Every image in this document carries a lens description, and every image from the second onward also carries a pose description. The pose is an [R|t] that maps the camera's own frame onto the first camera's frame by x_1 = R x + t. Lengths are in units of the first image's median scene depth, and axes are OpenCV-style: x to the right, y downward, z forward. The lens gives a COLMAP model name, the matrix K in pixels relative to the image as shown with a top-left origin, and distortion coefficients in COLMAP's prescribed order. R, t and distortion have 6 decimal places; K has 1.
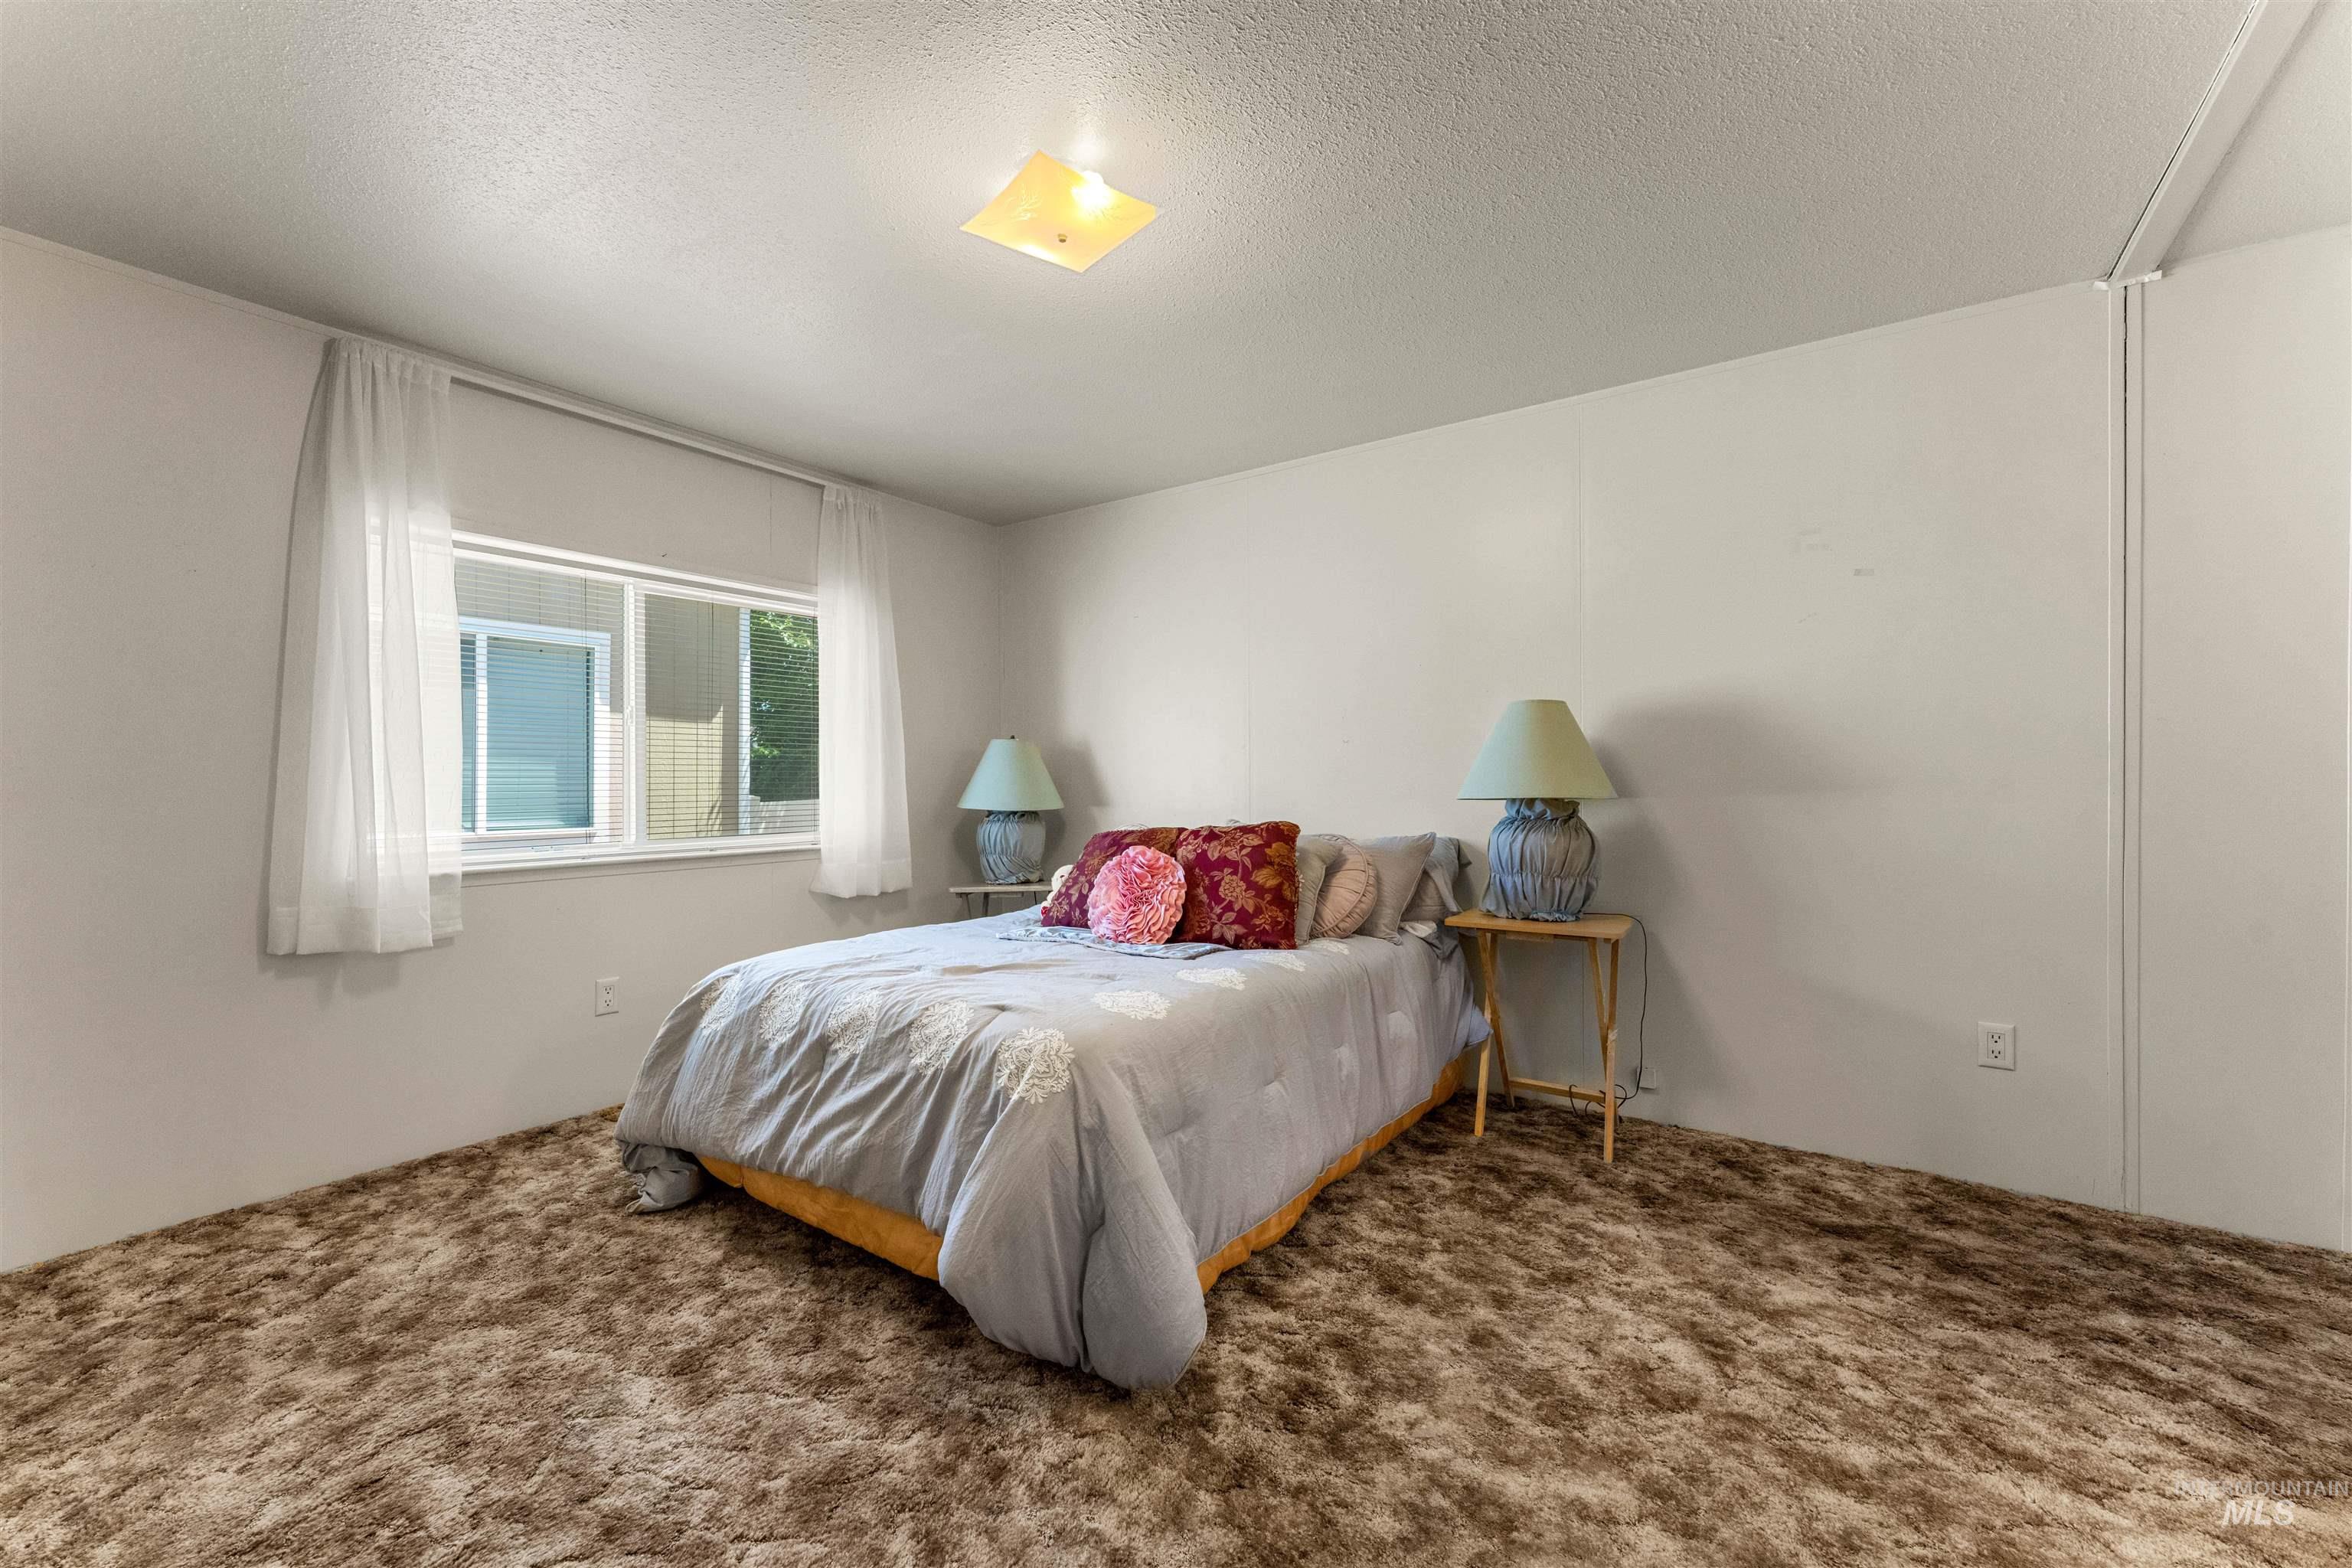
lens RADIAL K [[950.4, 0, 1169.8], [0, 950.4, 781.0], [0, 0, 1]] dist [0.001043, -0.000379]
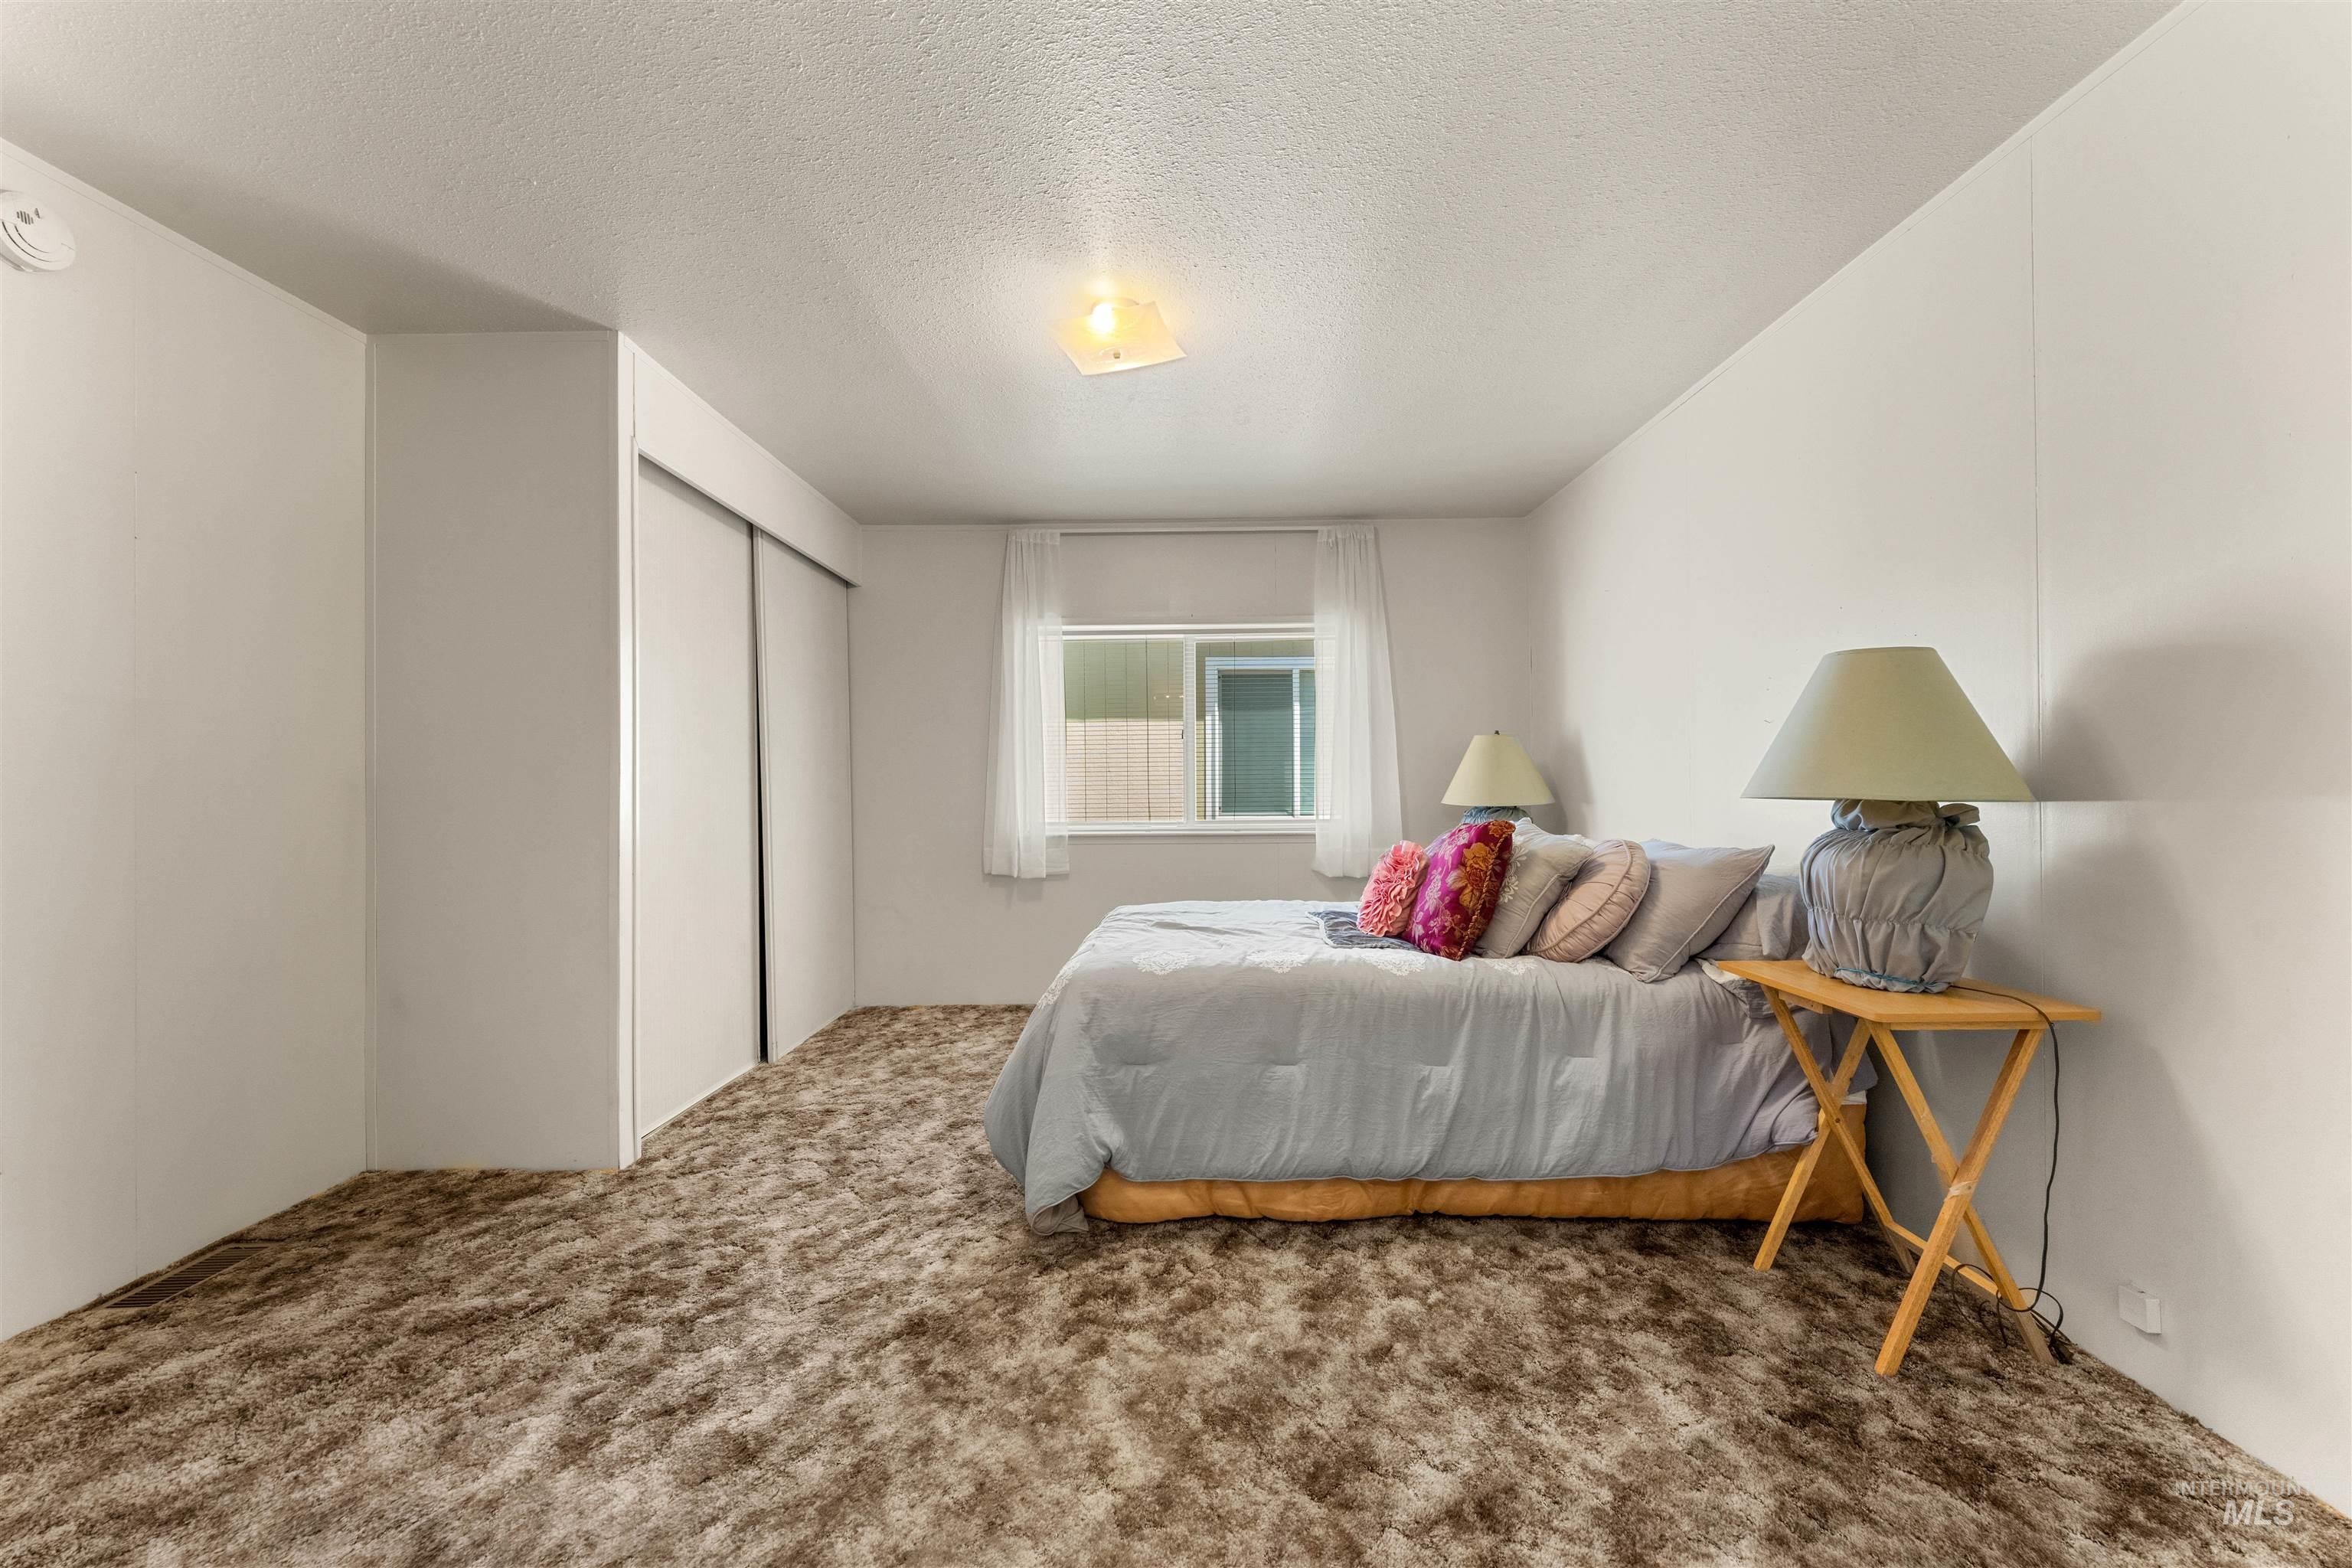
lens RADIAL K [[950.4, 0, 1166.9], [0, 950.4, 787.2], [0, 0, 1]] dist [0.001043, -0.000379]
pose [[0.550608, 0.004561, -0.834752, 0.872807], [0.005754, 0.999941, 0.009259, -0.000327], [0.834744, -0.009901, 0.550549, 0.302563]]
